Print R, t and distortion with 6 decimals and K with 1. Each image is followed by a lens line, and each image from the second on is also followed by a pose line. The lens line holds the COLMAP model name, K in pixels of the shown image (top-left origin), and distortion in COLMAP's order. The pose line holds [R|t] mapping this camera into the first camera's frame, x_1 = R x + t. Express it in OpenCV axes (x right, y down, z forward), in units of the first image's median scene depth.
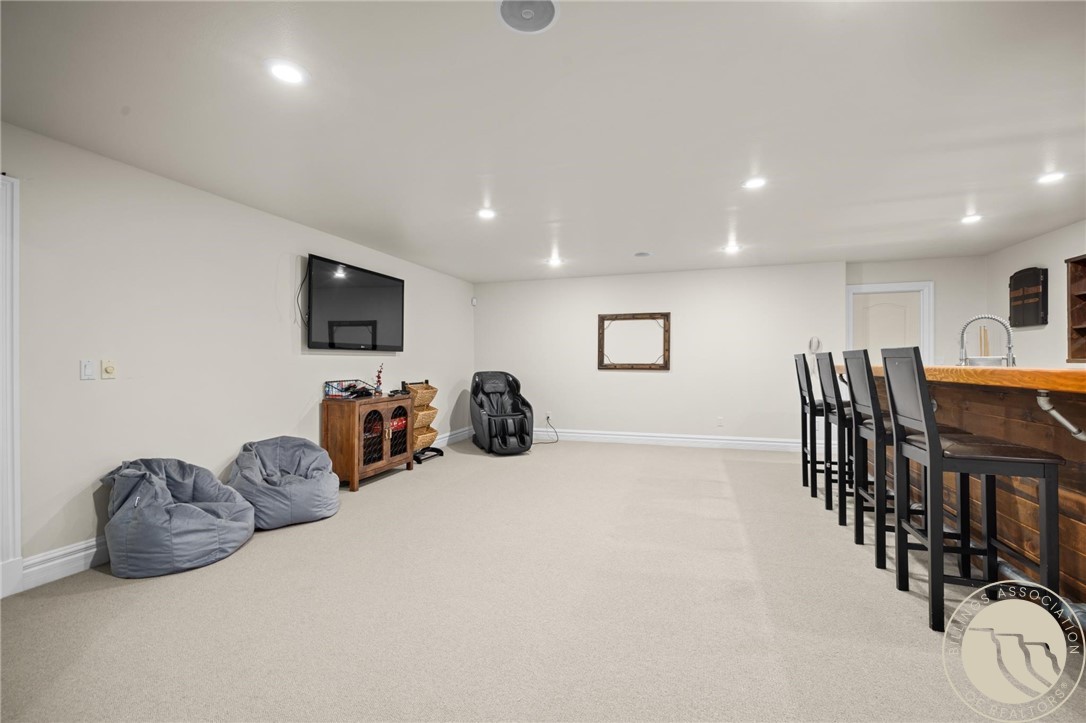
lens RADIAL K [[460.0, 0, 540.7], [0, 460.0, 363.0], [0, 0, 1]] dist [0.012922, -0.000703]
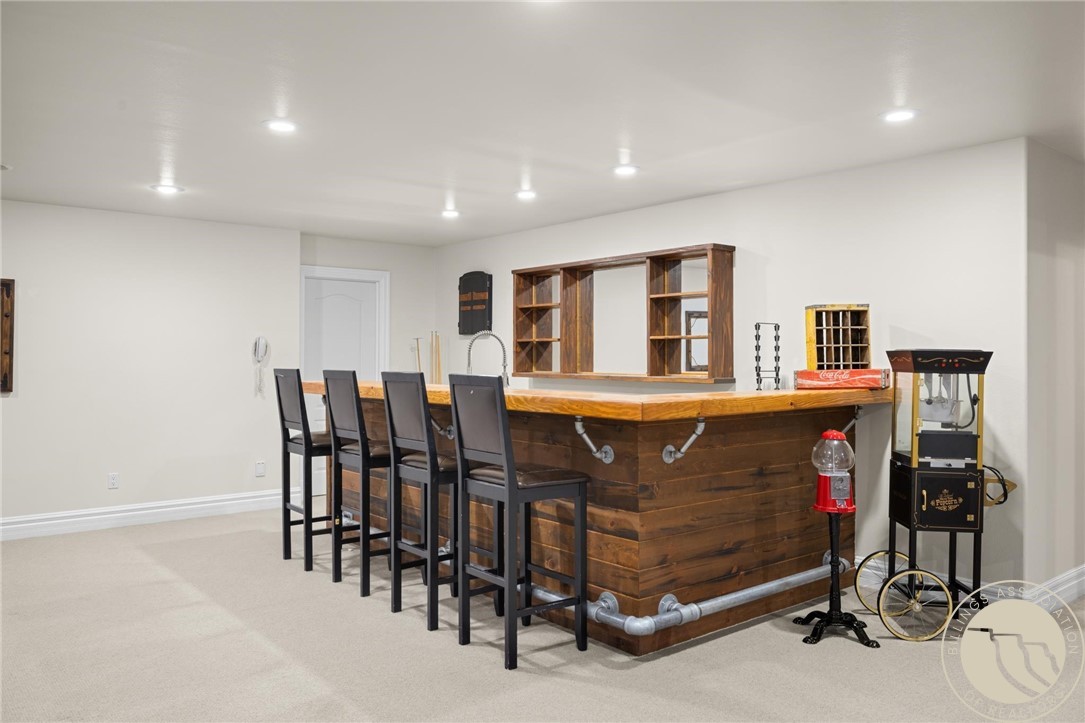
lens RADIAL K [[821.0, 0, 536.4], [0, 821.0, 356.7], [0, 0, 1]] dist [-0.035453, 0.002214]
pose [[0.552278, 0.001693, 0.833658, -0.241522], [0.001329, 0.999995, -0.002911, -0.031175], [-0.833659, 0.002716, 0.552273, 0.009404]]
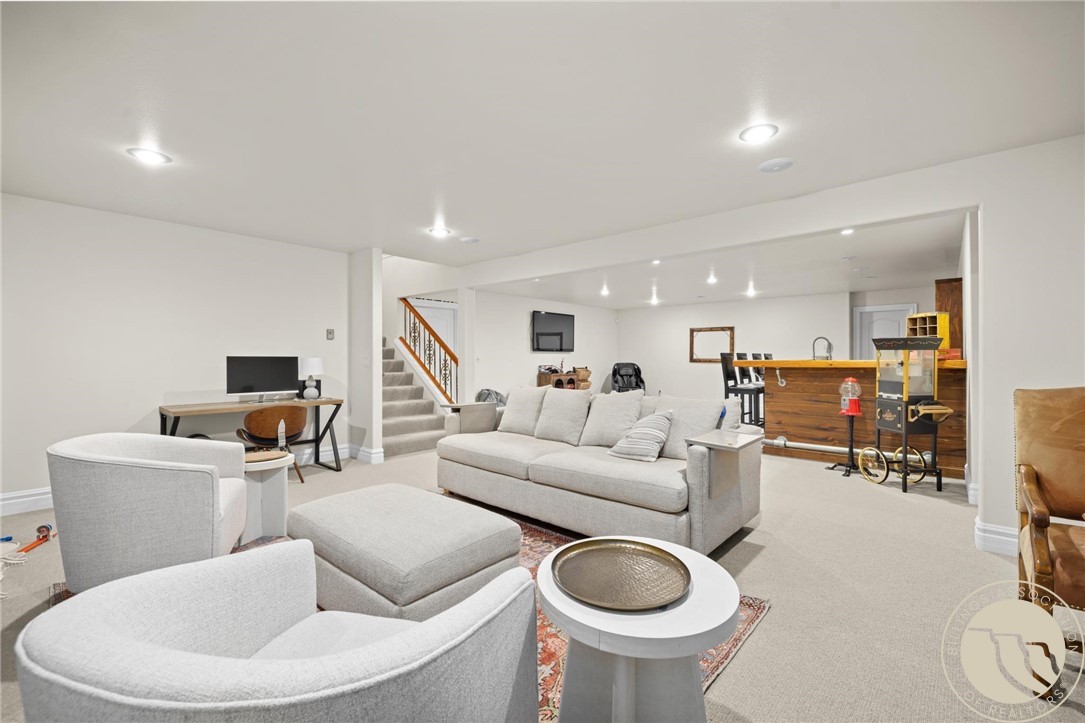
lens RADIAL K [[459.6, 0, 543.4], [0, 459.6, 356.9], [0, 0, 1]] dist [0.012922, -0.000703]
pose [[0.923490, 0.004044, -0.383602, 0.350895], [-0.004895, 0.999987, -0.001242, 0.000450], [0.383592, 0.003025, 0.923498, -0.904334]]
